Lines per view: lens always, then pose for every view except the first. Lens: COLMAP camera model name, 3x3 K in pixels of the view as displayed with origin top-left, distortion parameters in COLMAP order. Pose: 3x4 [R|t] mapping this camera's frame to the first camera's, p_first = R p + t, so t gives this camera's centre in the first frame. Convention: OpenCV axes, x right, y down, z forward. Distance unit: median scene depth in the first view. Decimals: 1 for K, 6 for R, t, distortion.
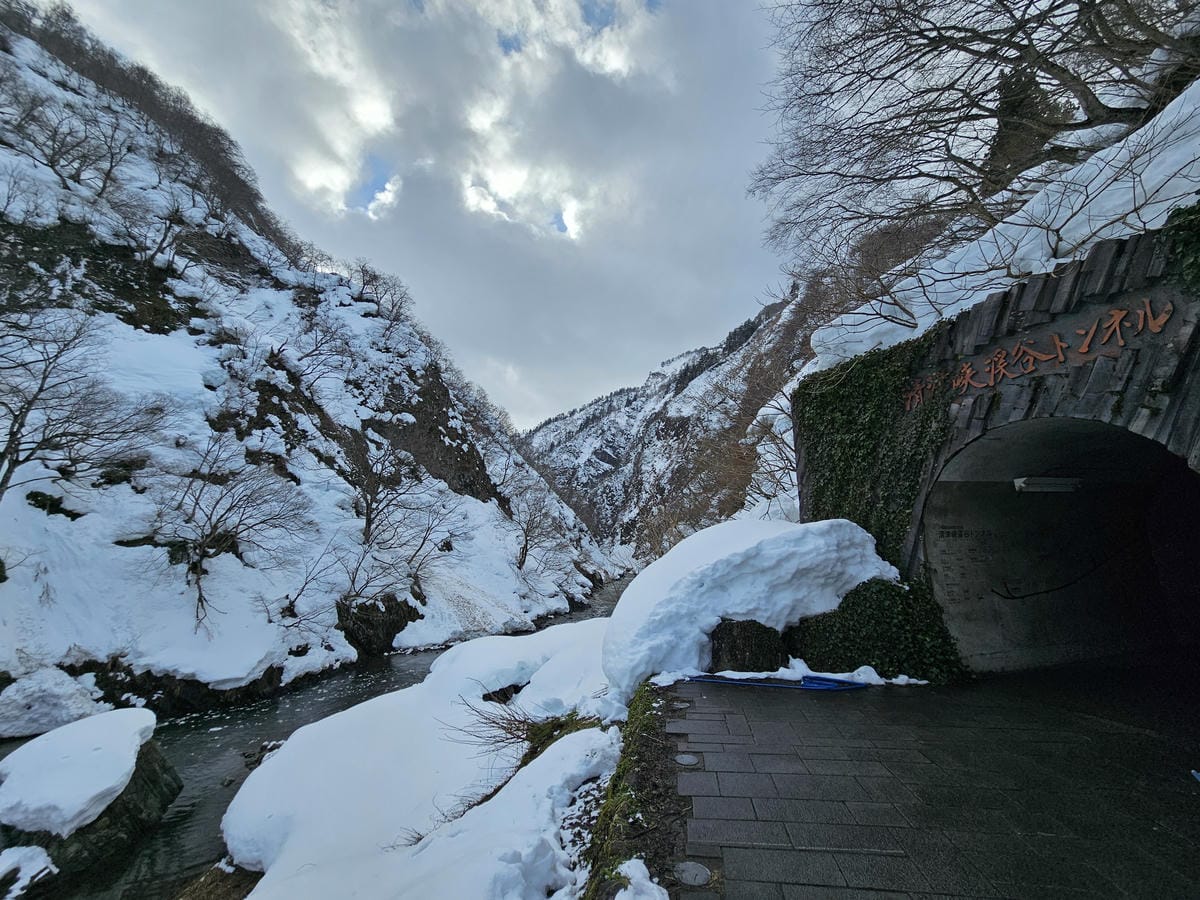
lens RADIAL K [[483.1, 0, 604.3], [0, 483.1, 446.7], [0, 0, 1]] dist [-0.002283, -0.000452]
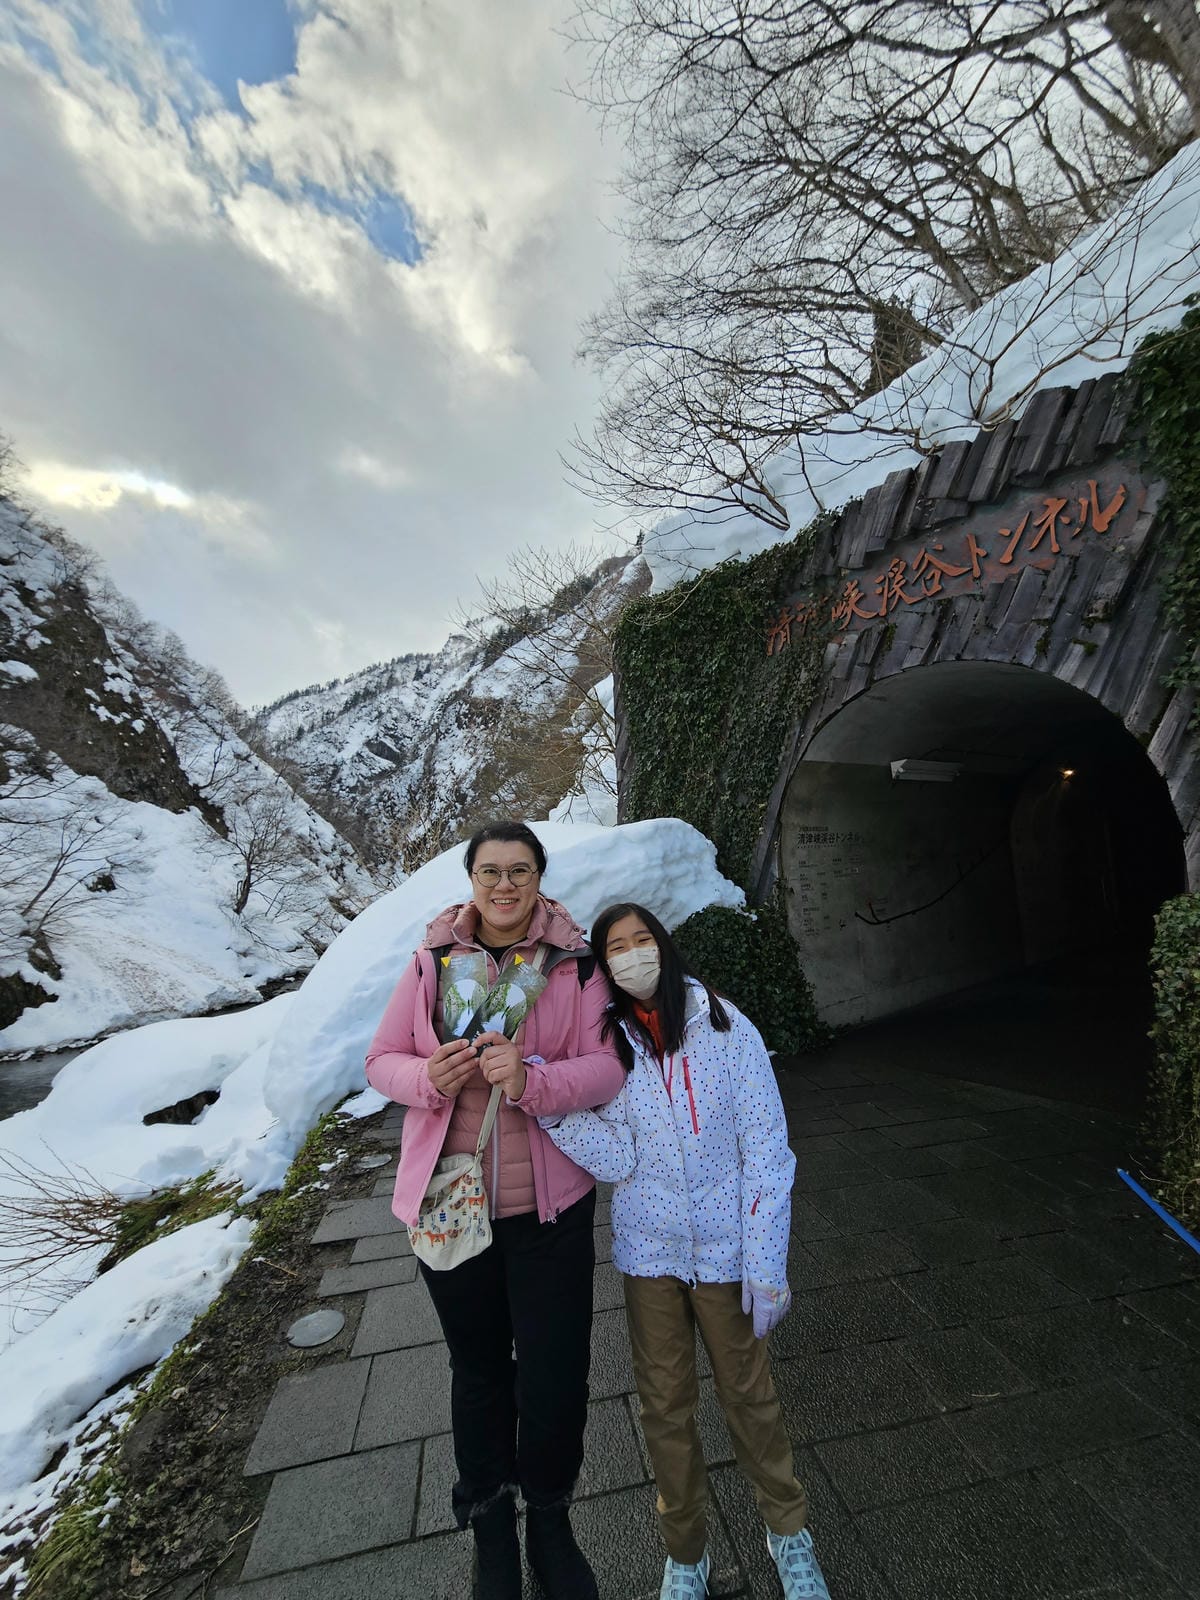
lens RADIAL K [[644.2, 0, 607.8], [0, 644.2, 798.8], [0, 0, 1]] dist [-0.002283, -0.000452]
pose [[0.943518, 0.005833, 0.331269, 0.132249], [-0.035913, 0.995754, 0.084755, 0.057157], [-0.329368, -0.091865, 0.939722, 0.232880]]
